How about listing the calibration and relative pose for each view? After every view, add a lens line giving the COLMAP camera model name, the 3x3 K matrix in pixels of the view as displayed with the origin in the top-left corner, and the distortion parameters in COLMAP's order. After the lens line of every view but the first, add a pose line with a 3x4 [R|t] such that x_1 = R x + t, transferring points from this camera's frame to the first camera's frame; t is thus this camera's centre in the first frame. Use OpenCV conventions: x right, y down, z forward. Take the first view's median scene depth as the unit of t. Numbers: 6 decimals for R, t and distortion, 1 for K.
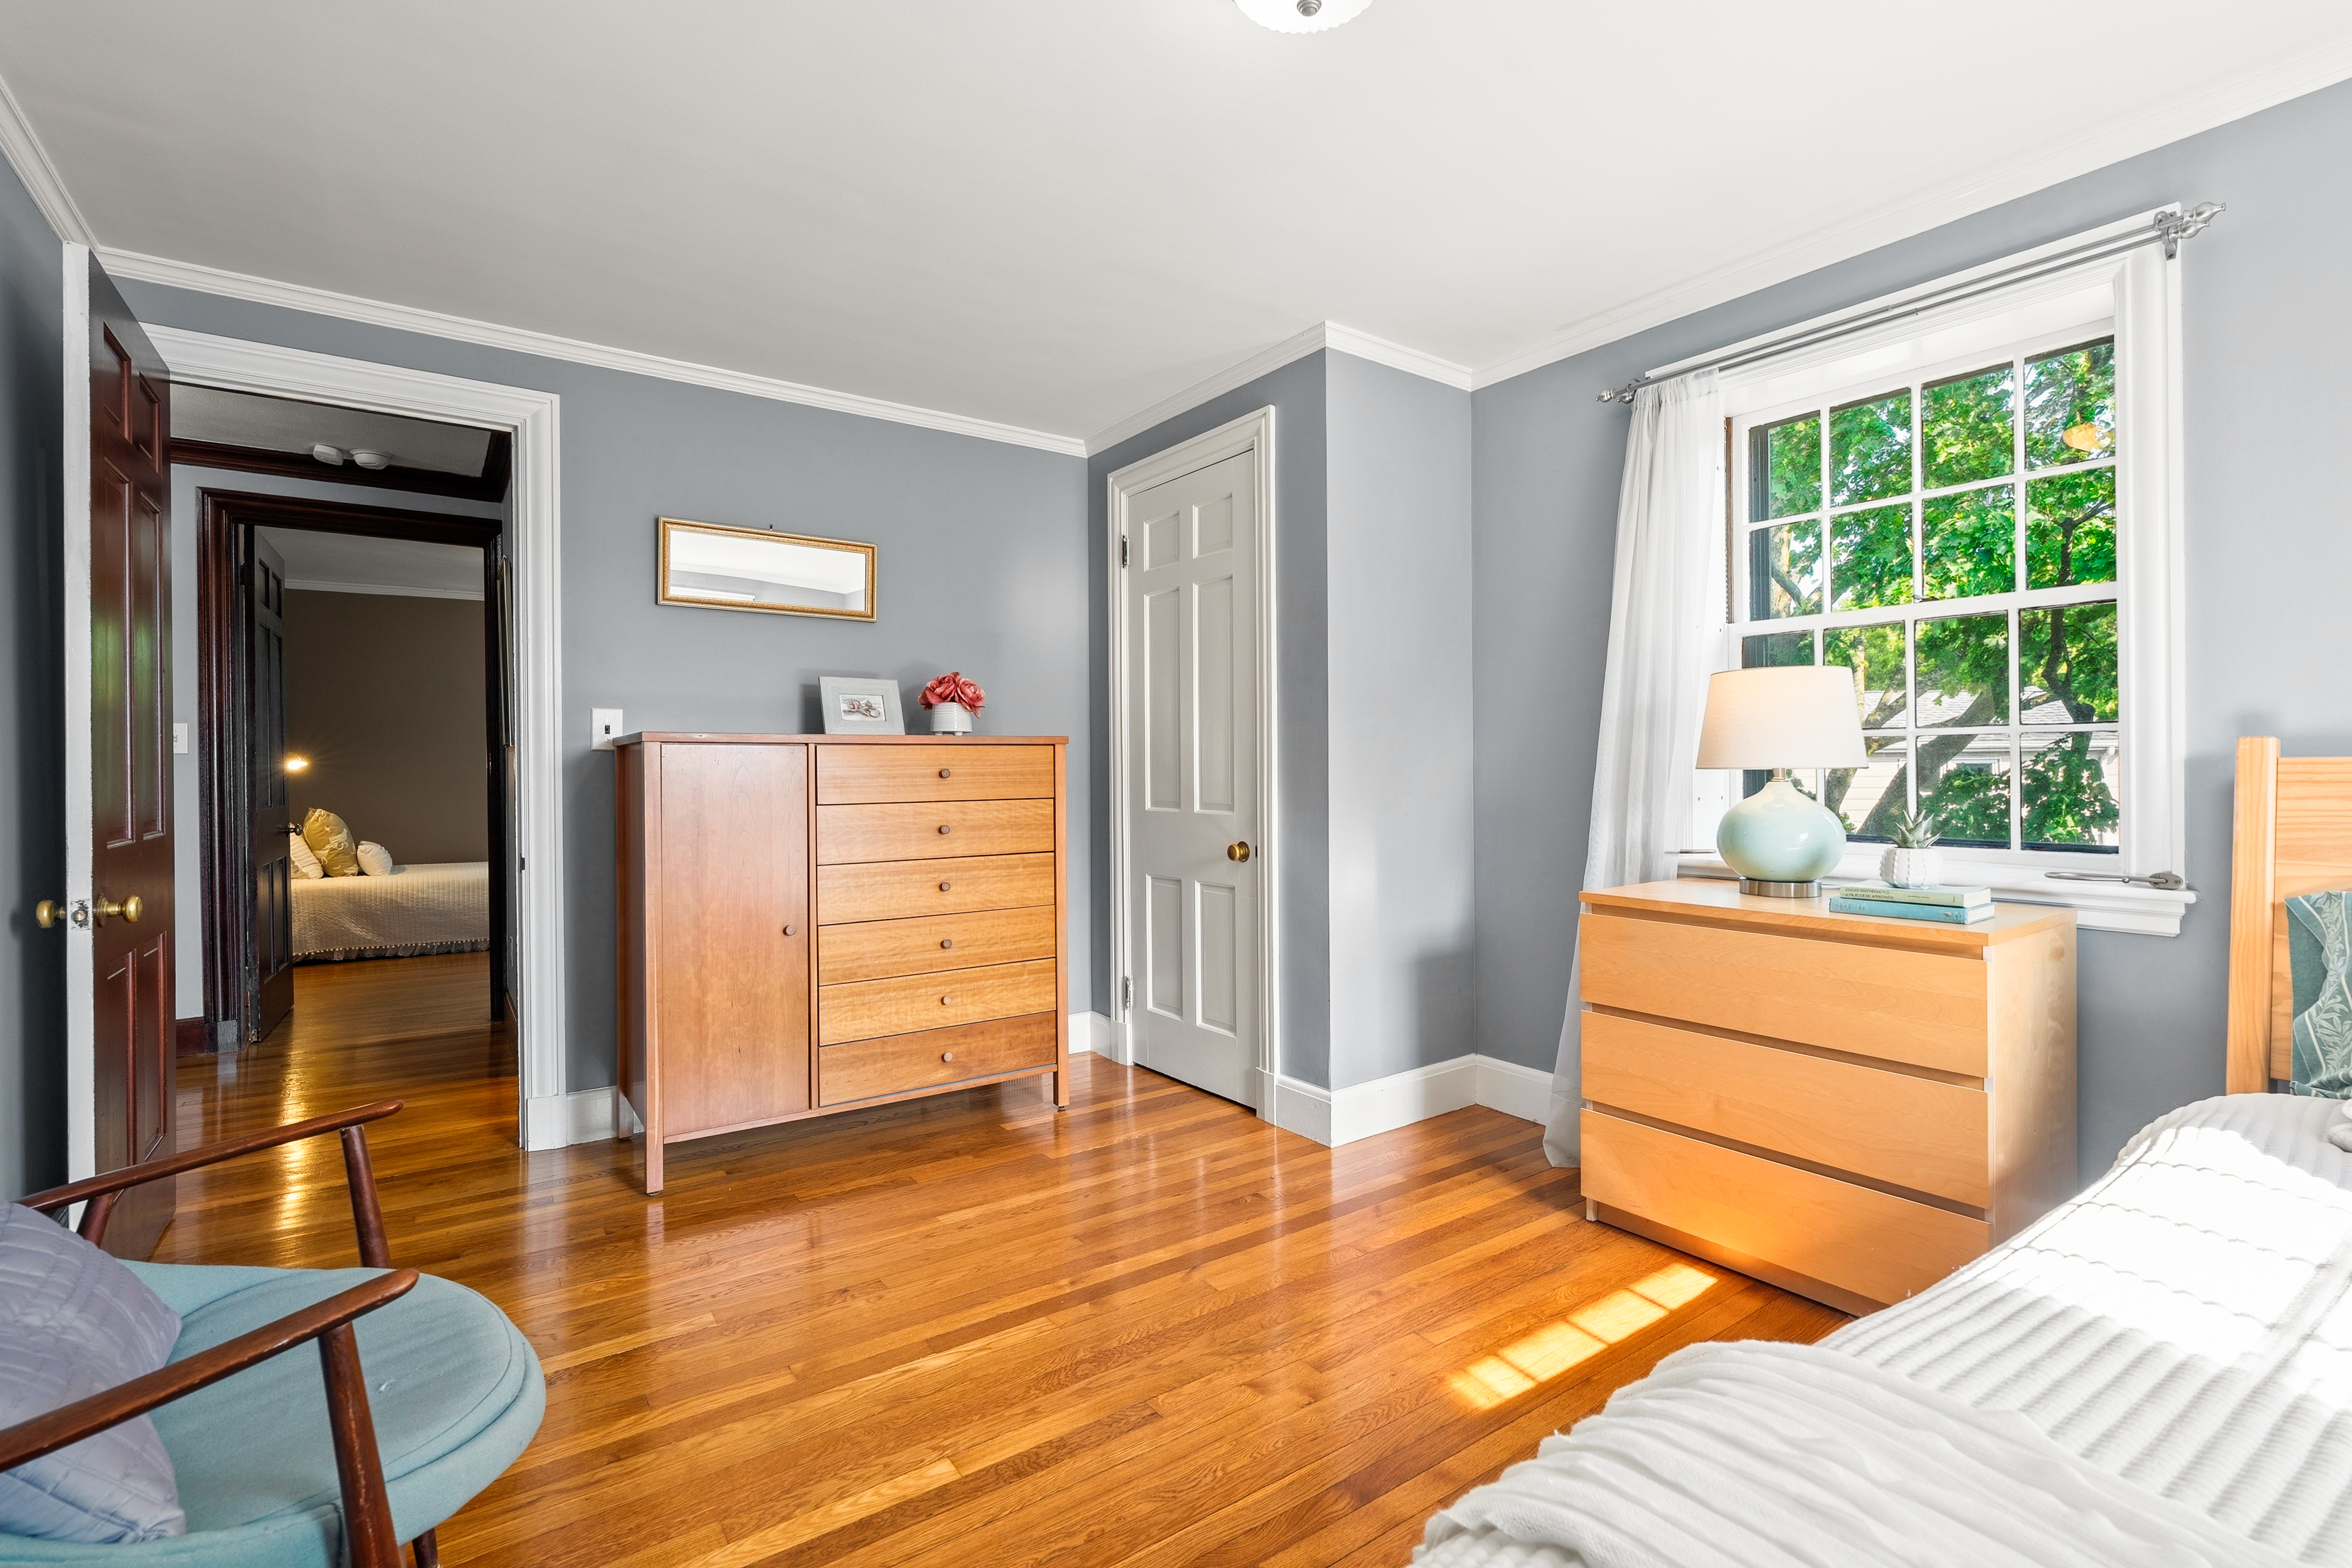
lens RADIAL K [[1057.3, 0, 1176.0], [0, 1057.3, 778.1], [0, 0, 1]] dist [-0.001685, 0.000792]
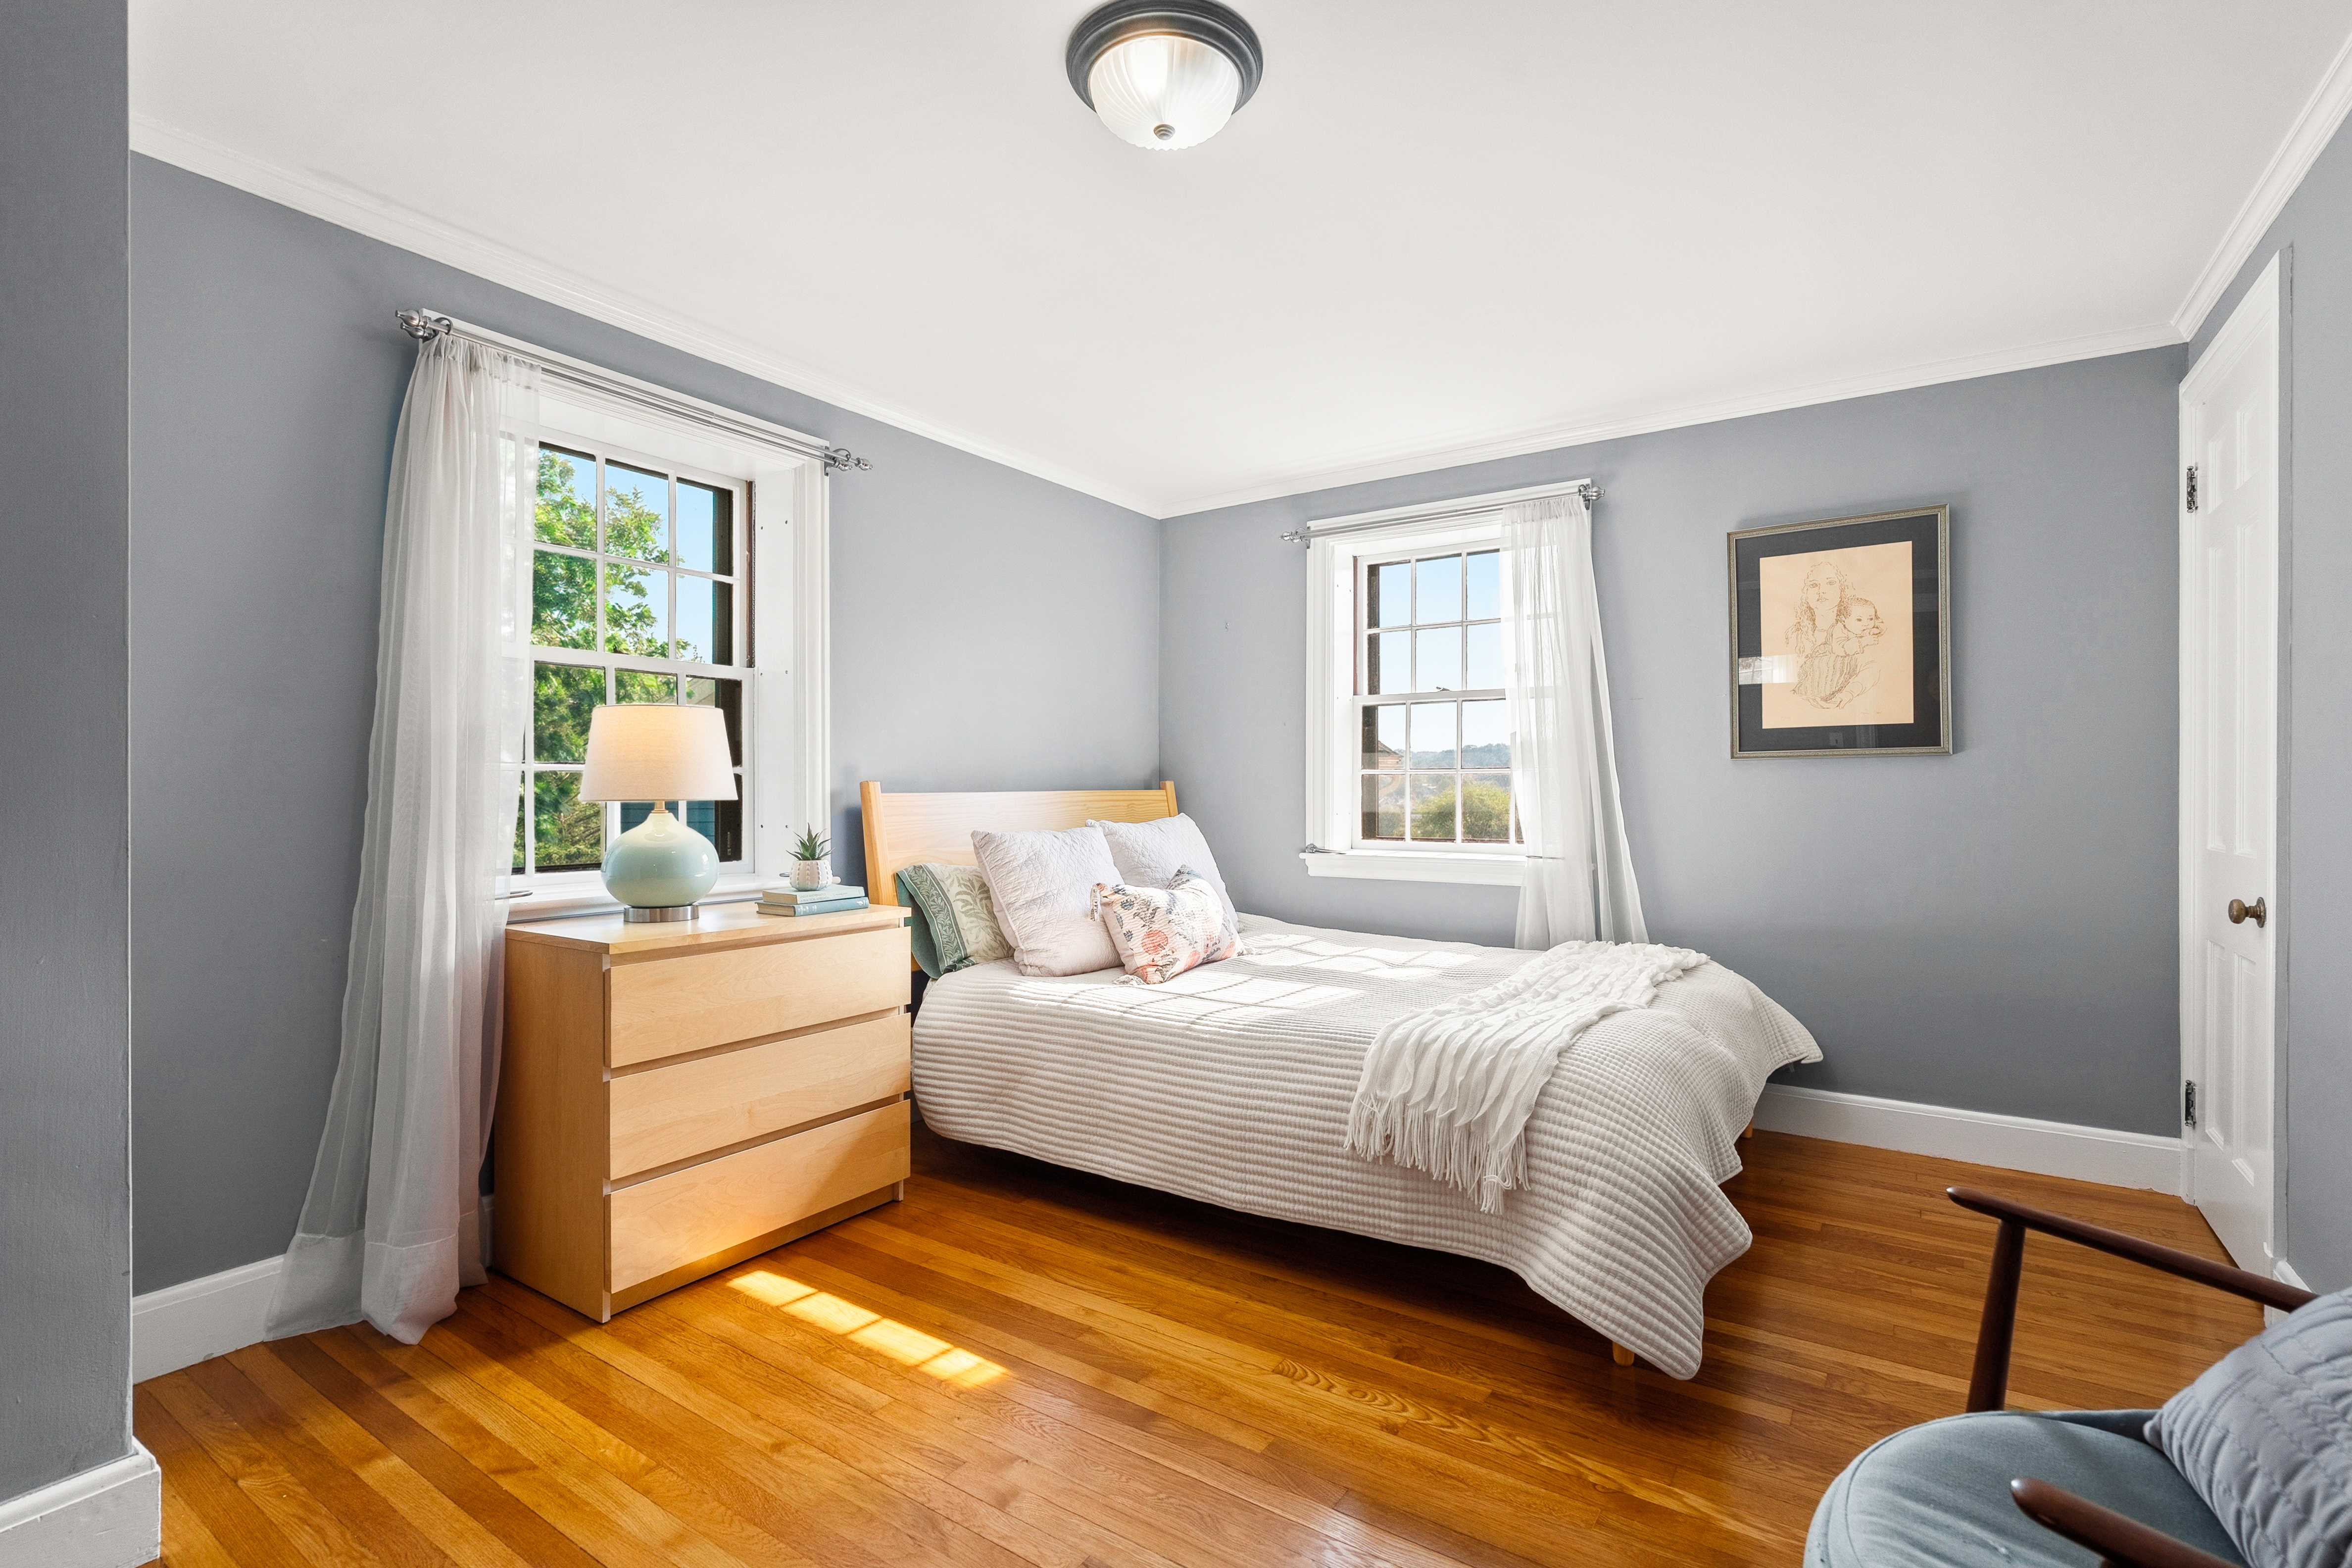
lens RADIAL K [[1122.8, 0, 1168.3], [0, 1122.8, 778.5], [0, 0, 1]] dist [0.022269, 0.000102]
pose [[-0.331949, 0.014106, 0.943192, -0.741336], [0.008699, 0.999891, -0.011893, -0.013477], [-0.943257, 0.004257, -0.332036, 1.003749]]
